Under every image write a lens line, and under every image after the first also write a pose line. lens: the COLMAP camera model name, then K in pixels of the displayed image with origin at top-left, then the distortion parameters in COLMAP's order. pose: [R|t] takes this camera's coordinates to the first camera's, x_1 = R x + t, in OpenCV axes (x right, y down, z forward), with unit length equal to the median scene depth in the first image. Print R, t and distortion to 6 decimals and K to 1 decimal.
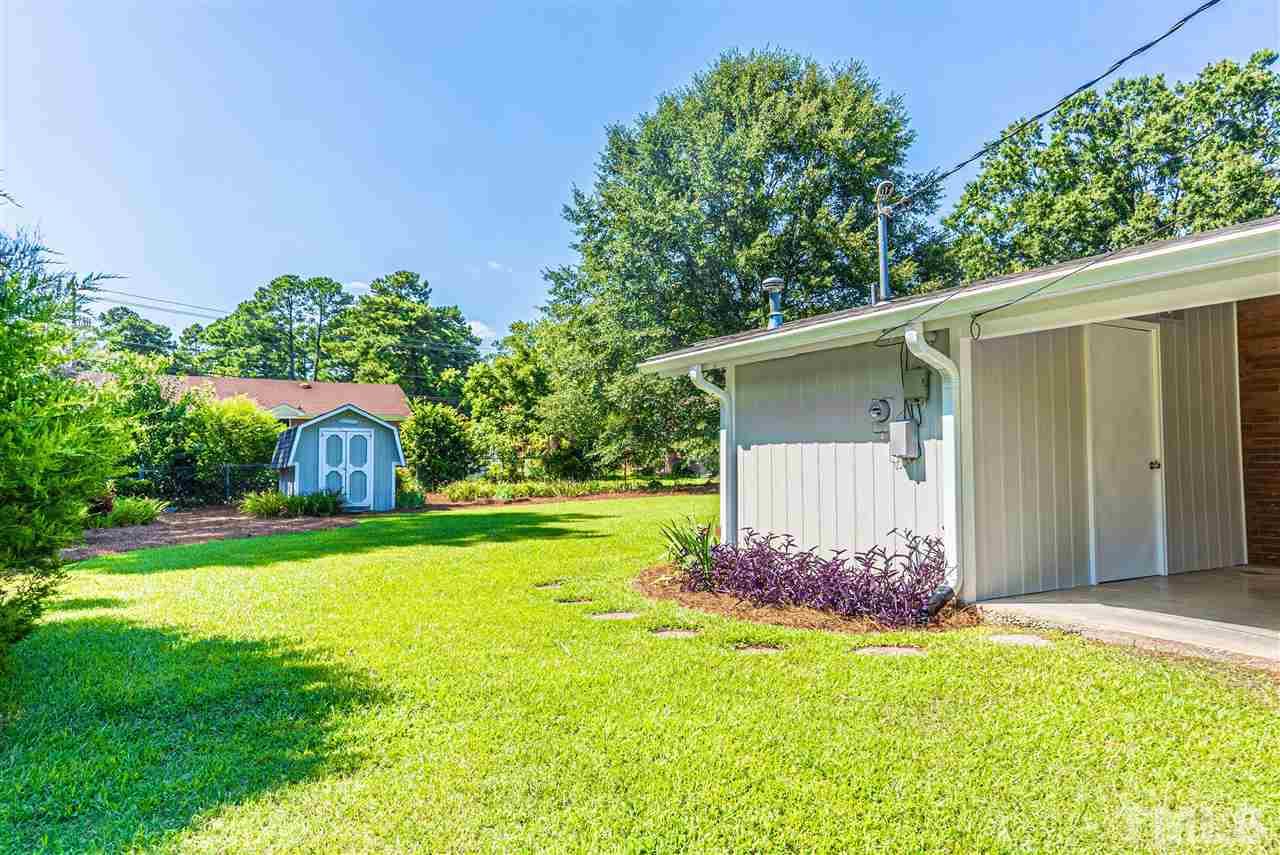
lens RADIAL K [[854.5, 0, 640.0], [0, 854.5, 427.5], [0, 0, 1]] dist [0.000668, 0.001429]
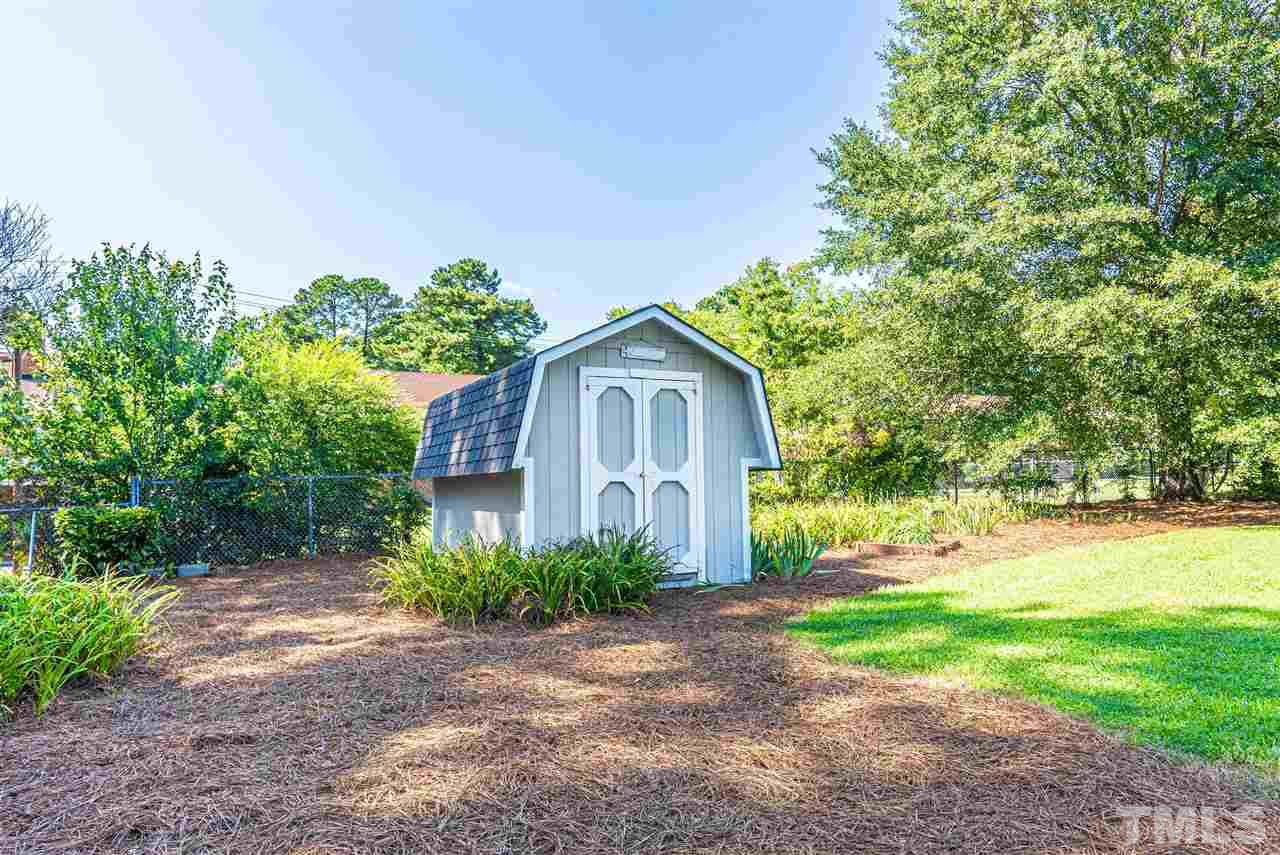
lens RADIAL K [[854.5, 0, 640.0], [0, 854.5, 427.5], [0, 0, 1]] dist [0.000668, 0.001429]
pose [[0.999490, -0.011684, -0.029704, -0.084835], [0.010984, 0.999660, -0.023648, 0.009123], [0.029970, 0.023310, 0.999279, 0.156928]]
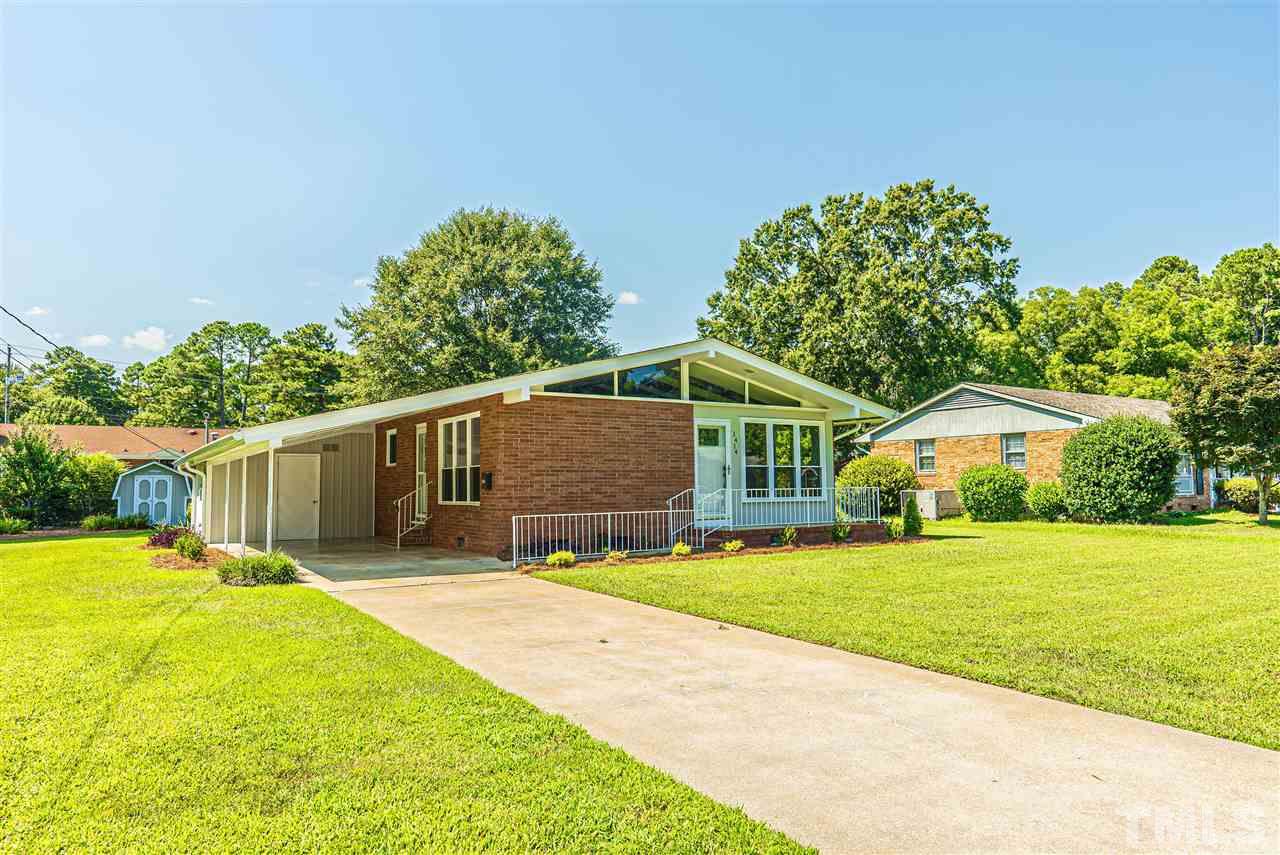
lens RADIAL K [[858.4, 0, 640.0], [0, 858.4, 427.5], [0, 0, 1]] dist [0.005090, 0.003834]
pose [[0.999551, -0.001739, 0.029923, 0.133312], [0.002608, 0.999575, -0.029028, -0.010224], [-0.029860, 0.029093, 0.999131, -0.164699]]
